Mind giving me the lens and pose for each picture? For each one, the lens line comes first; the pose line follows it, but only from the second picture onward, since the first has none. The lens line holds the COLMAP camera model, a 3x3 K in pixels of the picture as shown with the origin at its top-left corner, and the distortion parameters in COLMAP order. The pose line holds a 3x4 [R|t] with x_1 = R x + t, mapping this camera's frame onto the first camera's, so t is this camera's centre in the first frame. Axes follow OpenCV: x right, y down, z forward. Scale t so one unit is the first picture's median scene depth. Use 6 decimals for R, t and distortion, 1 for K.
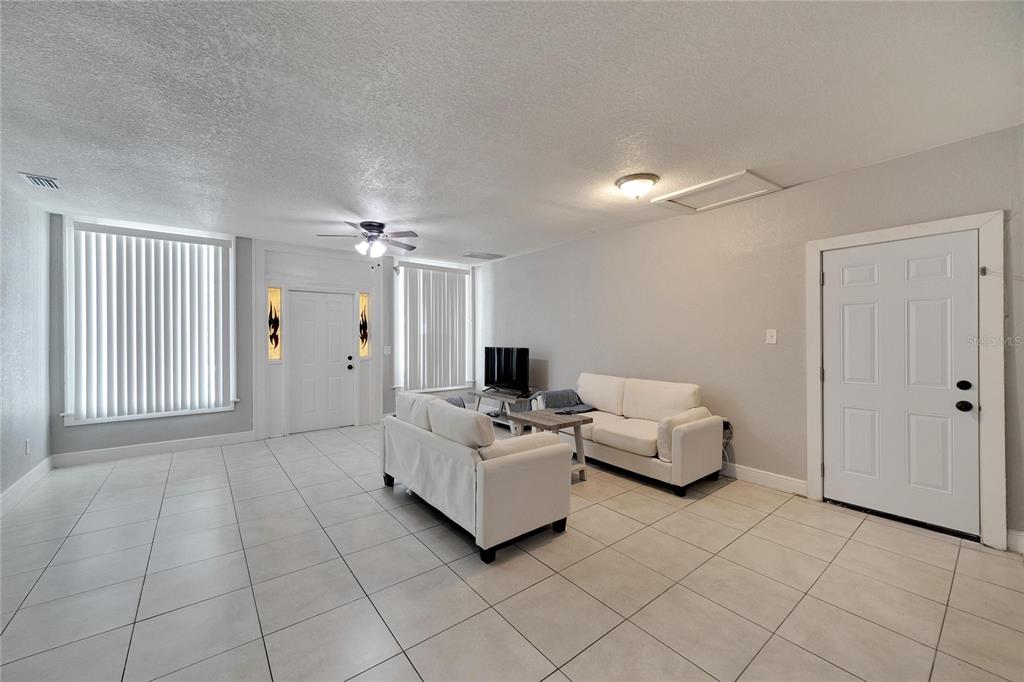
lens RADIAL K [[392.9, 0, 505.7], [0, 392.9, 338.8], [0, 0, 1]] dist [-0.001448, 0.000081]
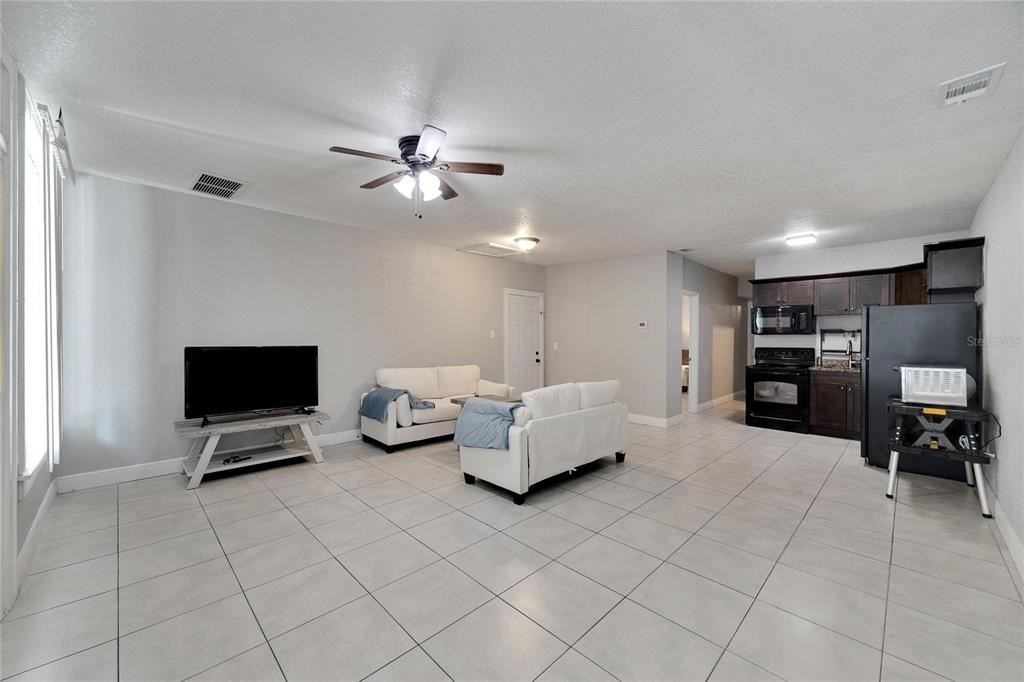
lens RADIAL K [[392.9, 0, 505.7], [0, 392.9, 338.8], [0, 0, 1]] dist [-0.001448, 0.000081]
pose [[-0.111273, -0.005899, 0.993772, -0.795423], [-0.009480, 0.999943, 0.004874, 0.002402], [-0.993745, -0.008879, -0.111322, 0.777760]]
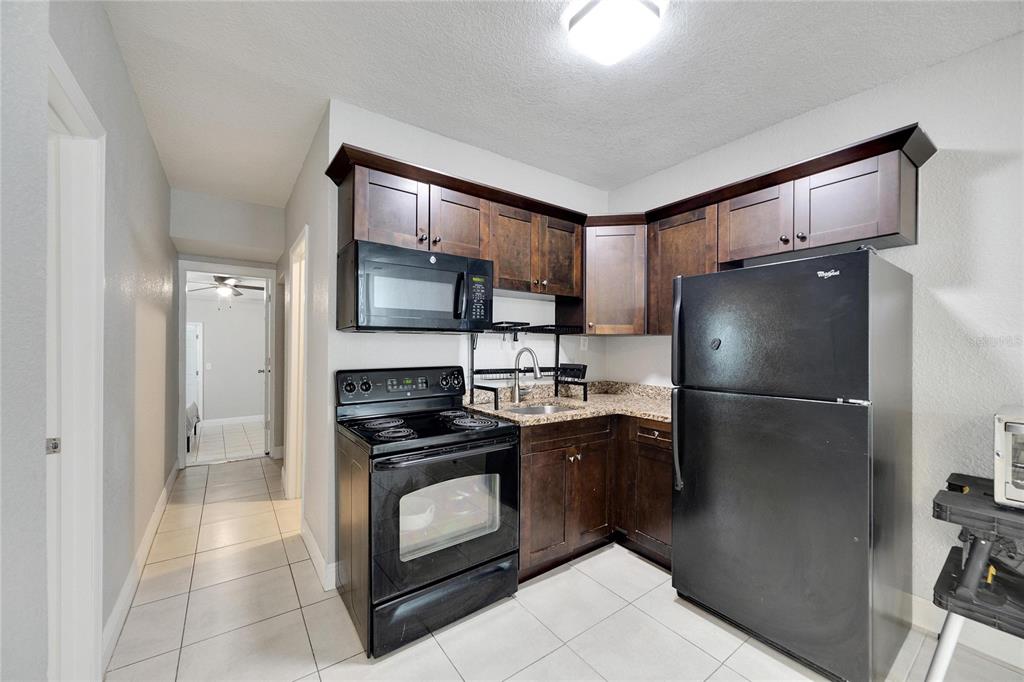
lens RADIAL K [[388.0, 0, 506.0], [0, 388.0, 347.5], [0, 0, 1]] dist [-0.005546, -0.000099]
pose [[-0.999187, -0.008568, 0.039391, 0.154510], [-0.008556, 0.999963, 0.000470, 0.002546], [-0.039394, 0.000133, -0.999224, 0.247632]]
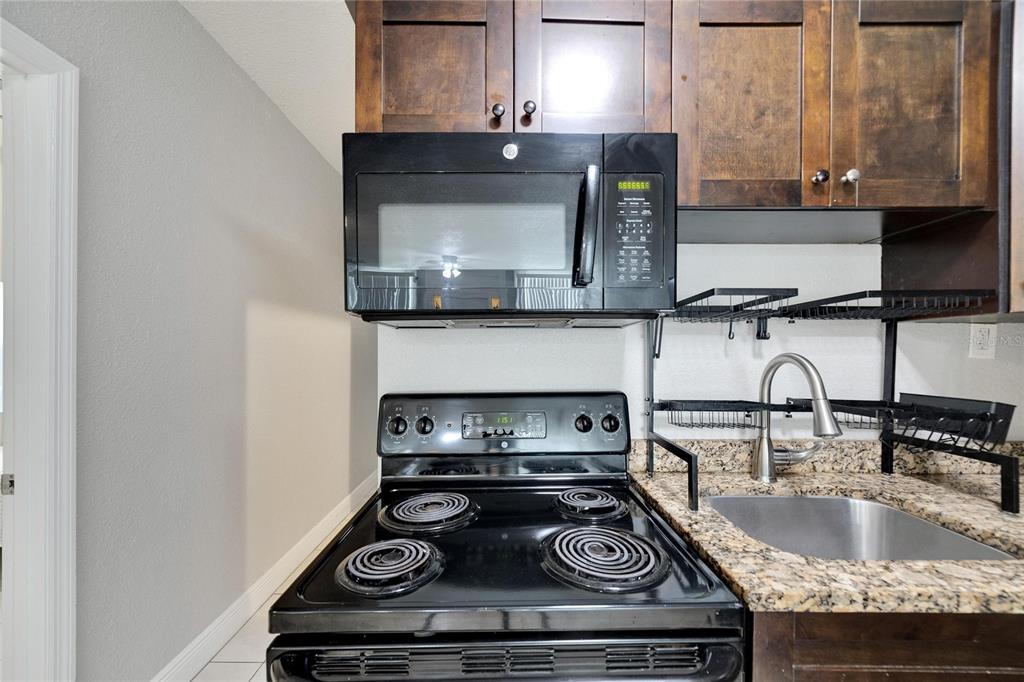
lens RADIAL K [[390.0, 0, 508.0], [0, 390.0, 353.8], [0, 0, 1]] dist [0.001180, 0.000594]
pose [[-0.795280, -0.005834, 0.606214, 0.141641], [-0.002326, 0.999976, 0.006572, 0.001751], [-0.606238, 0.003817, -0.795274, -0.001302]]
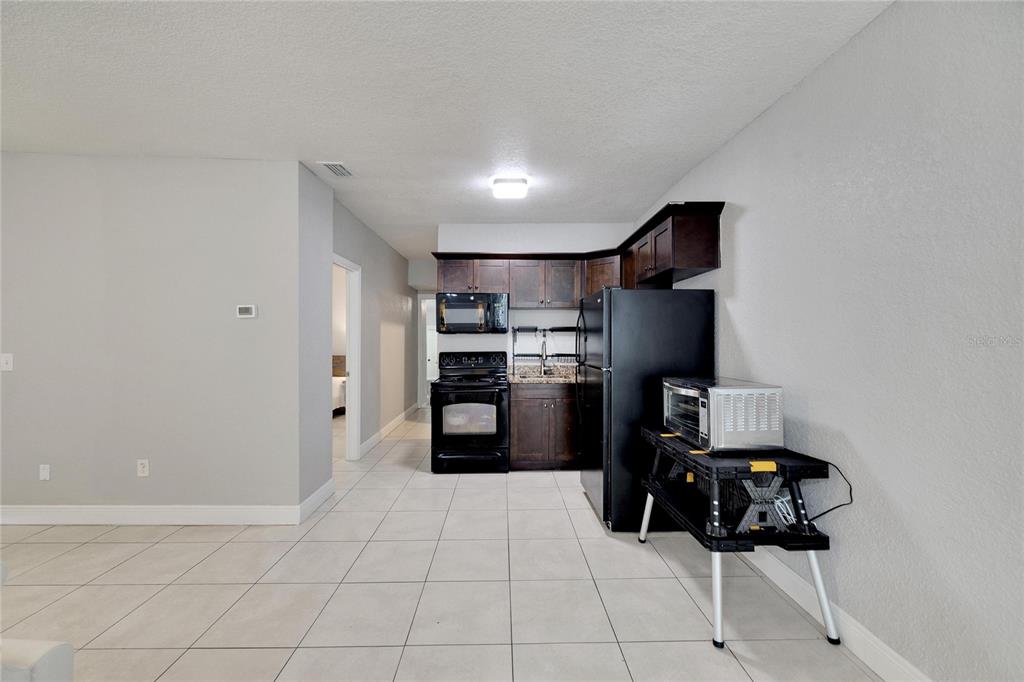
lens RADIAL K [[406.0, 0, 508.0], [0, 406.0, 335.9], [0, 0, 1]] dist [-0.000120, -0.000111]
pose [[-0.795919, 0.003141, 0.605395, -0.312538], [-0.003764, 0.999942, -0.010137, 0.000958], [-0.605391, -0.010347, -0.795861, 0.474045]]
